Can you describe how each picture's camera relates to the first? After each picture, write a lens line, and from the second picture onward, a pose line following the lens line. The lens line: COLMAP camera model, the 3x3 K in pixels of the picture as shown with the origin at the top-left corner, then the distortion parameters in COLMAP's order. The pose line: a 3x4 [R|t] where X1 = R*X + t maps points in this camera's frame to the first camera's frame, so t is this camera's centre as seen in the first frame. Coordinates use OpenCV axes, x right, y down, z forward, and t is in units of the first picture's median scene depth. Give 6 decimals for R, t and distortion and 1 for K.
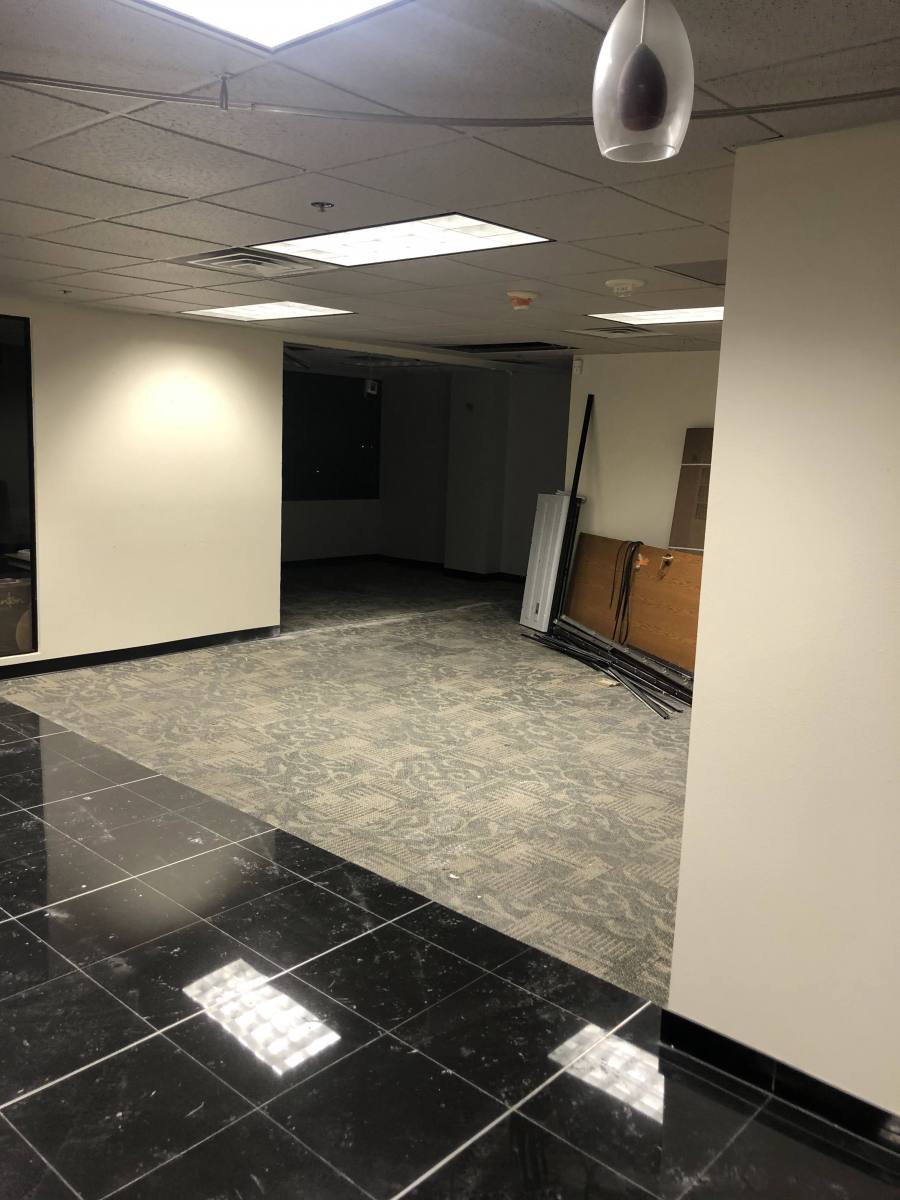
lens RADIAL K [[983.9, 0, 456.3], [0, 983.9, 592.2], [0, 0, 1]] dist [0.004056, 0.006490]
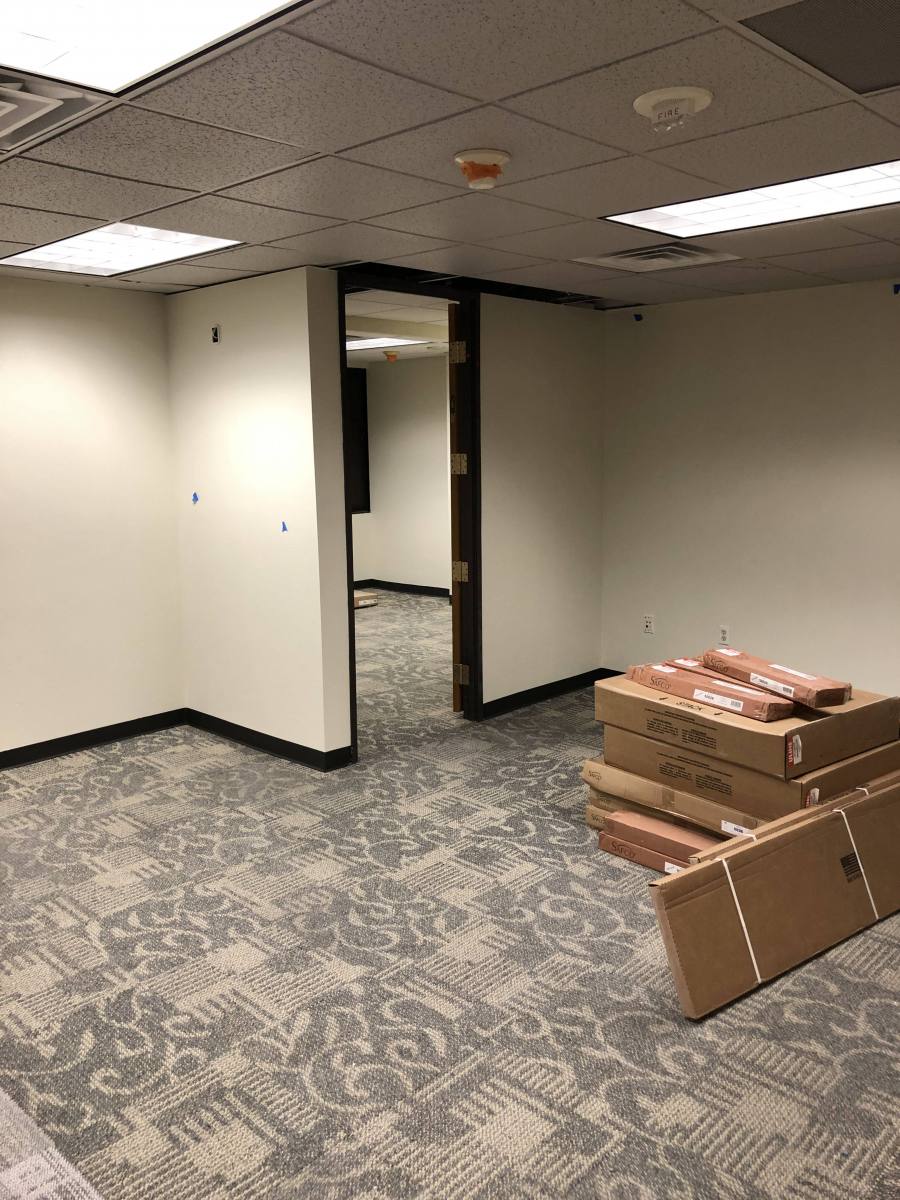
lens RADIAL K [[990.9, 0, 468.2], [0, 990.9, 582.5], [0, 0, 1]] dist [0.002337, -0.002959]
pose [[0.998430, -0.047173, -0.030210, 0.060274], [0.046909, 0.998855, -0.009370, -0.058585], [0.030618, 0.007938, 0.999500, 0.422071]]
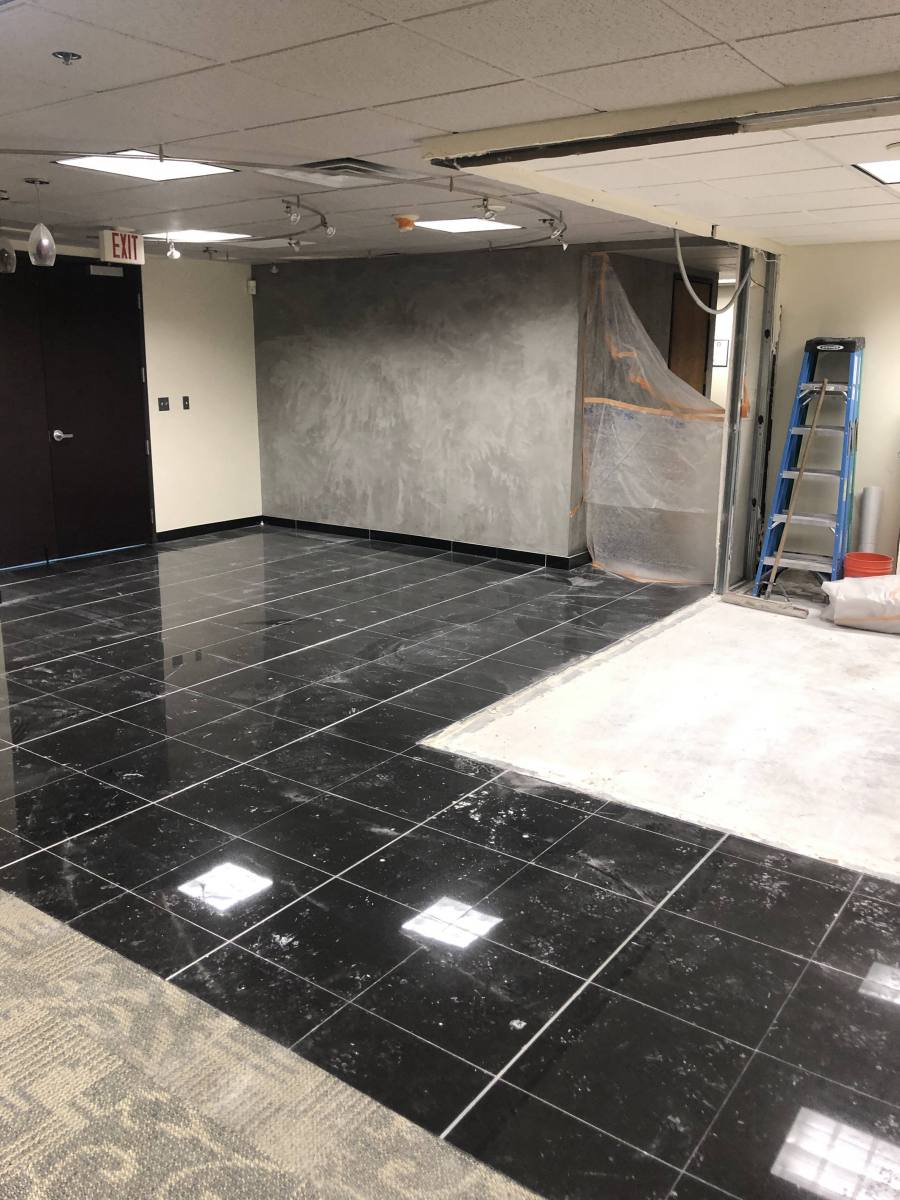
lens RADIAL K [[980.2, 0, 446.0], [0, 980.2, 588.7], [0, 0, 1]] dist [0.032762, -0.036875]
pose [[-0.992923, -0.021046, -0.116882, -0.221513], [-0.064113, 0.923431, 0.378370, -0.190301], [0.099970, 0.383186, -0.918245, 1.186894]]
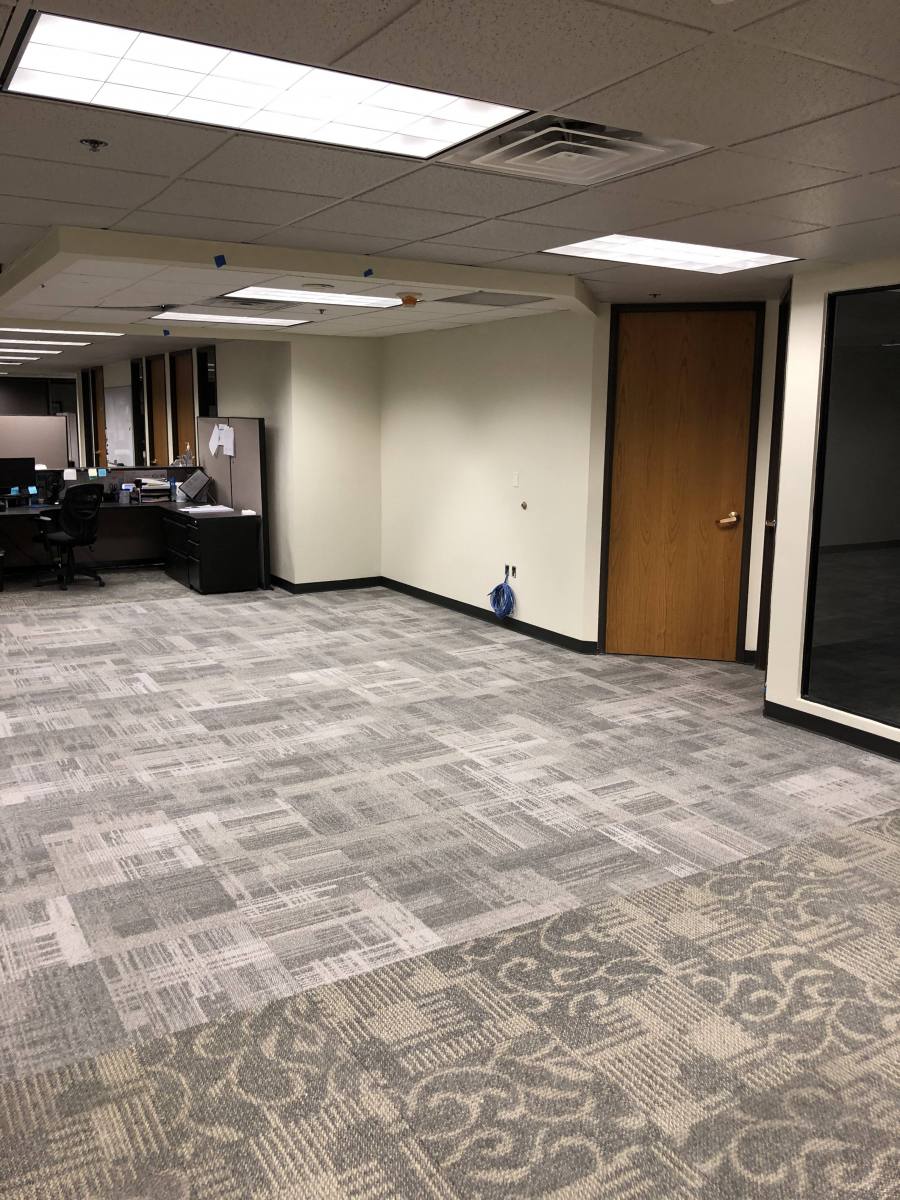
lens RADIAL K [[986.0, 0, 452.0], [0, 986.0, 587.3], [0, 0, 1]] dist [0.014109, 0.003210]
pose [[-0.301830, 0.121799, -0.945549, 0.385844], [-0.170039, 0.969025, 0.179101, -0.136285], [0.938075, 0.214838, -0.271770, 0.976392]]
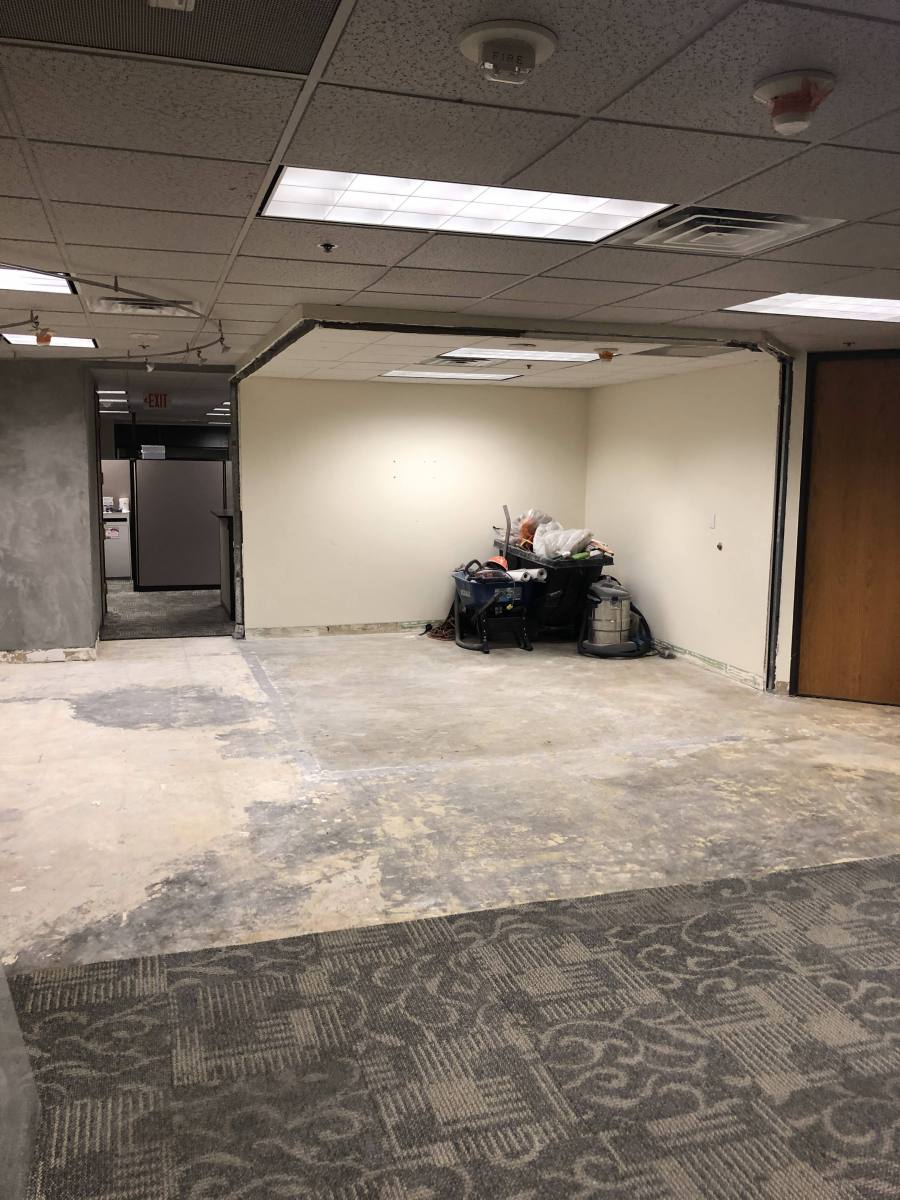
lens RADIAL K [[981.7, 0, 448.7], [0, 981.7, 594.2], [0, 0, 1]] dist [0.013957, 0.001348]
pose [[-0.510466, 0.072836, -0.856808, 0.455668], [-0.163929, 0.969890, 0.180115, -0.143261], [0.844128, 0.232398, -0.483156, 1.043769]]
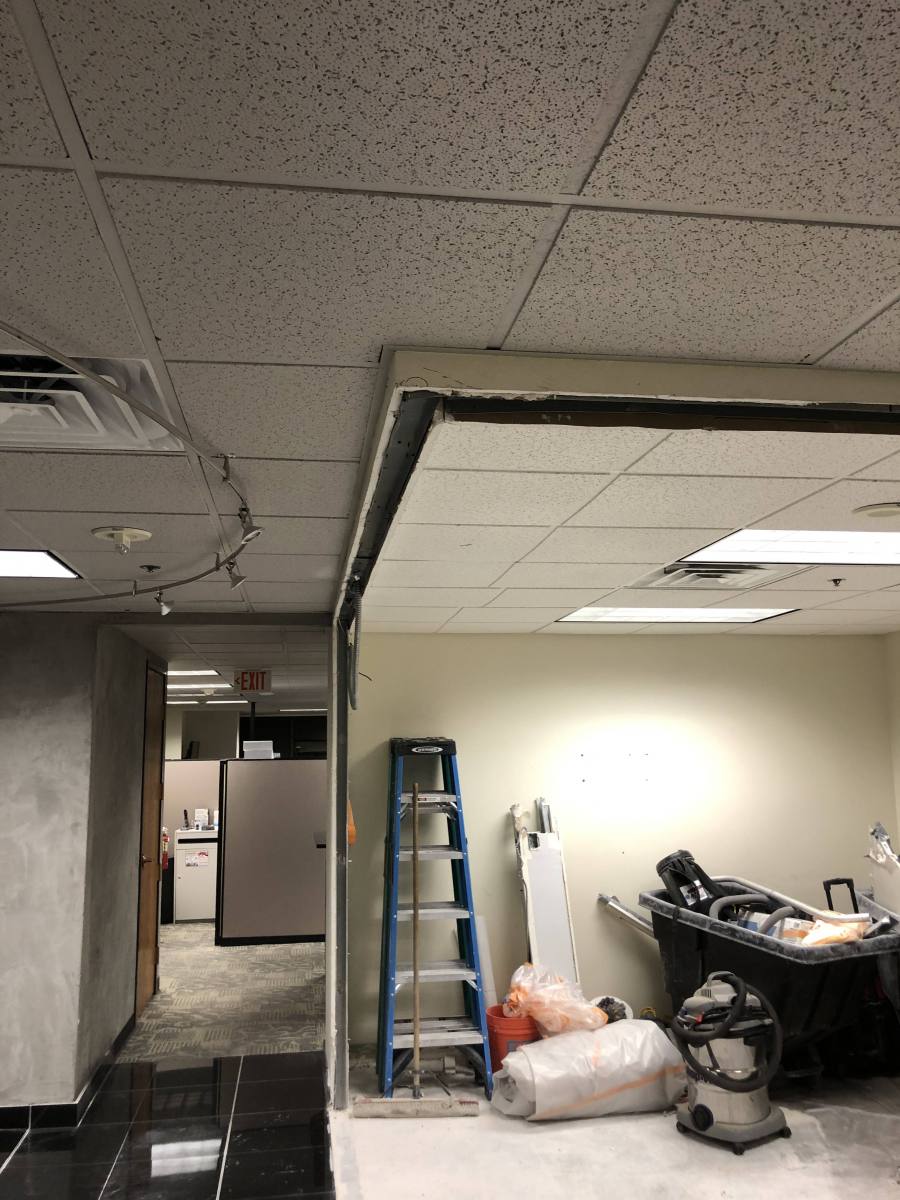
lens RADIAL K [[992.2, 0, 453.3], [0, 992.2, 589.9], [0, 0, 1]] dist [0.007241, 0.005835]
pose [[-0.635574, -0.151253, -0.757079, -0.047695], [-0.131775, 0.987485, -0.086658, -0.111638], [0.760711, 0.044686, -0.647551, 0.662457]]
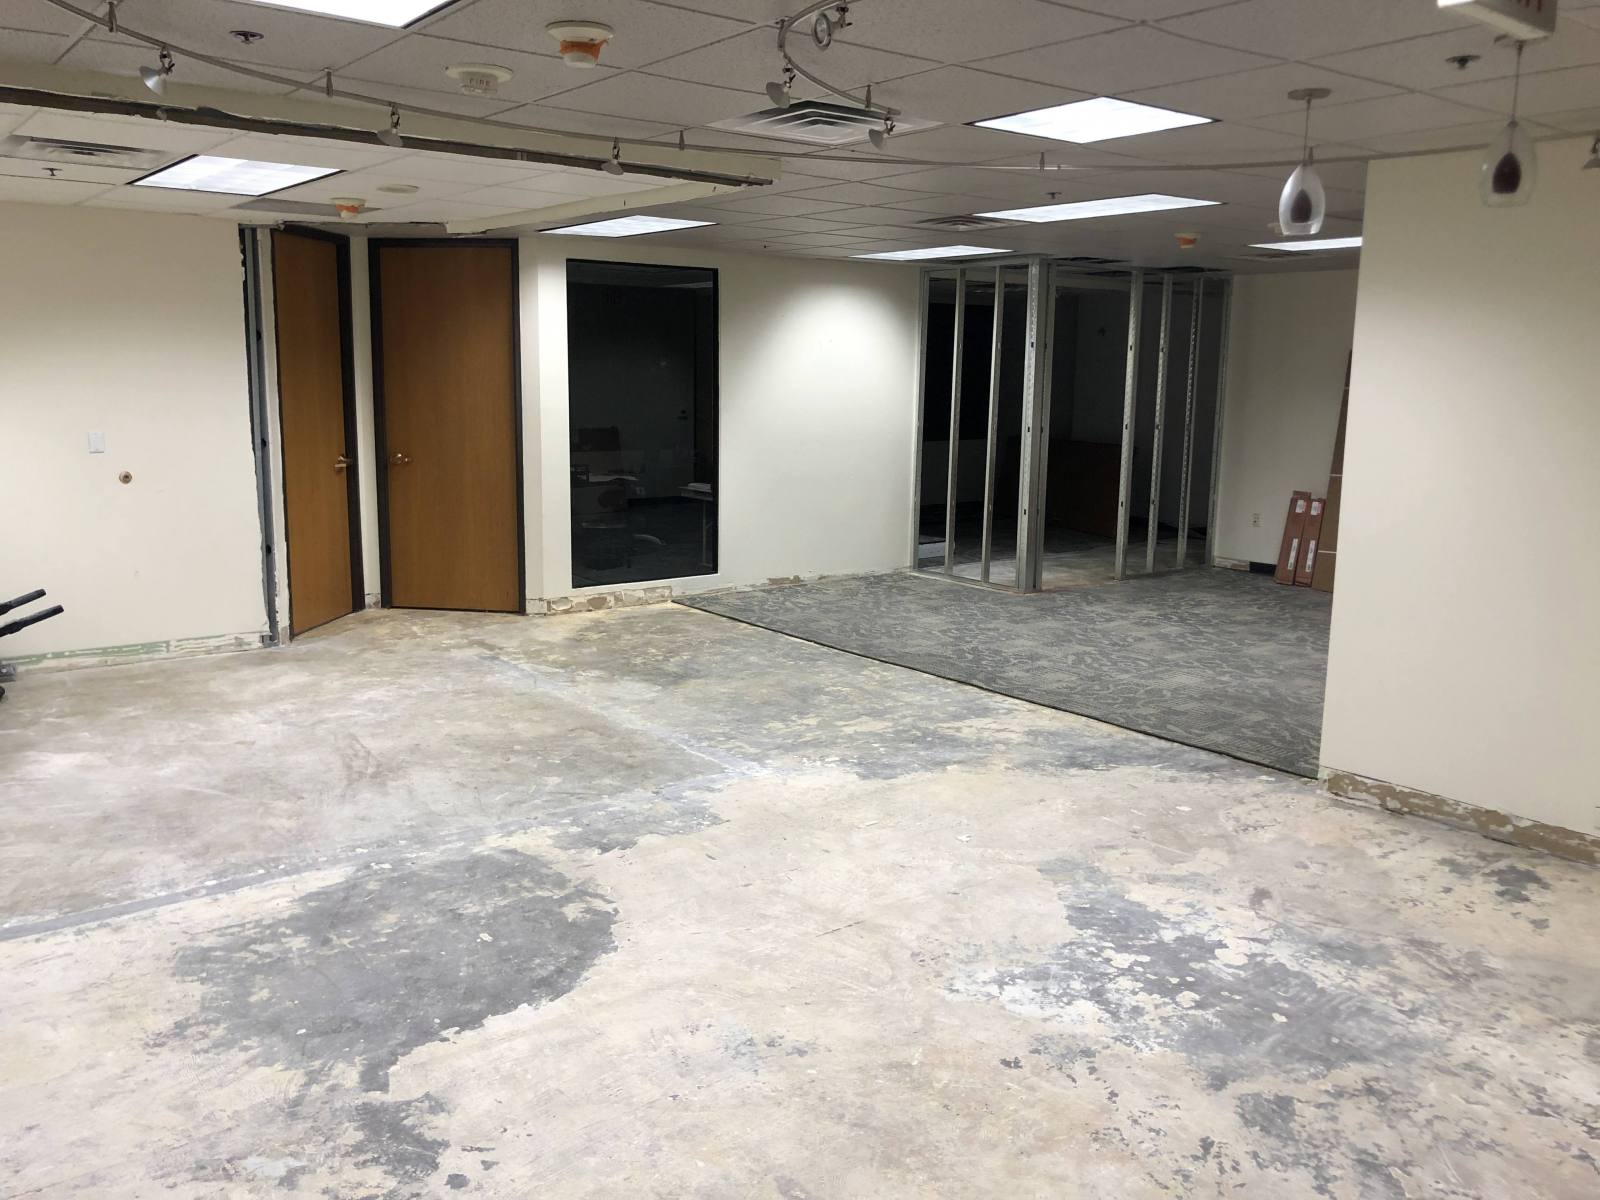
lens RADIAL K [[1330.9, 0, 773.3], [0, 1330.9, 596.1], [0, 0, 1]] dist [0.069295, -0.164011]
pose [[0.981822, 0.004316, -0.189754, -0.099030], [-0.002702, 0.999958, 0.008763, 0.088909], [0.189784, -0.008091, 0.981793, -0.540325]]
